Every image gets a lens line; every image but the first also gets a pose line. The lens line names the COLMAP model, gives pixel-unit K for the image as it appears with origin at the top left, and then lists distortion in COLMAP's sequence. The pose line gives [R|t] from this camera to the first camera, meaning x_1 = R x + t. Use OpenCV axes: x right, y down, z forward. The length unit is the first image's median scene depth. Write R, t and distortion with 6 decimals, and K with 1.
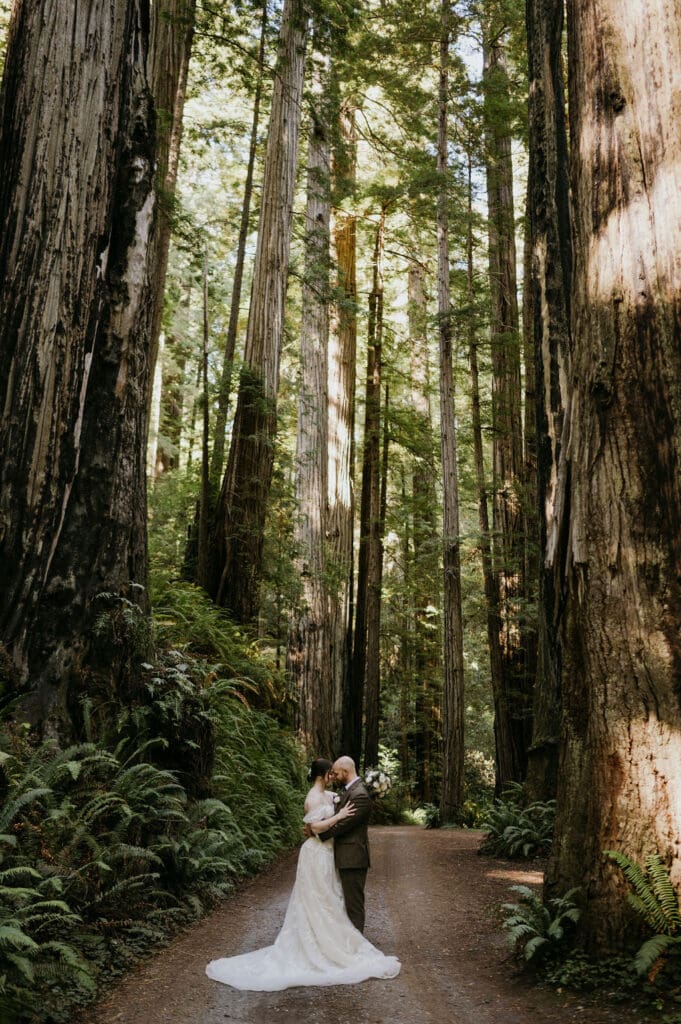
lens RADIAL K [[1010.4, 0, 340.5], [0, 1010.4, 512.0], [0, 0, 1]] dist [0.002906, 0.012610]
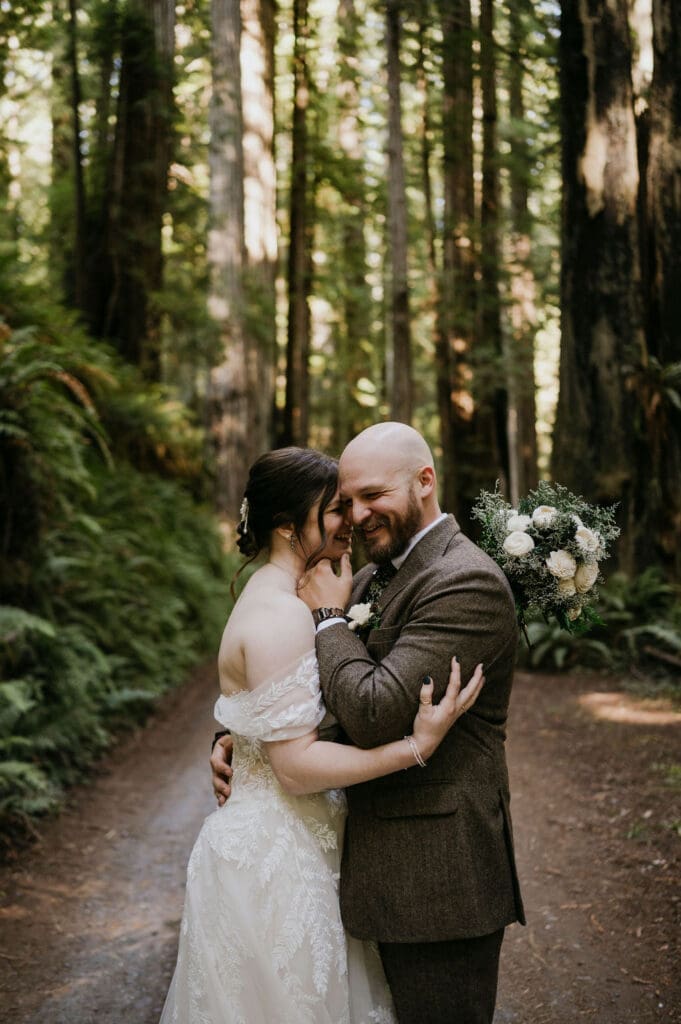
lens RADIAL K [[1010.4, 0, 340.5], [0, 1010.4, 512.0], [0, 0, 1]] dist [0.002906, 0.012610]
pose [[0.996969, -0.019211, 0.075387, -0.003905], [0.003751, 0.979775, 0.200067, 0.038788], [-0.077706, -0.199178, 0.976878, 0.140066]]
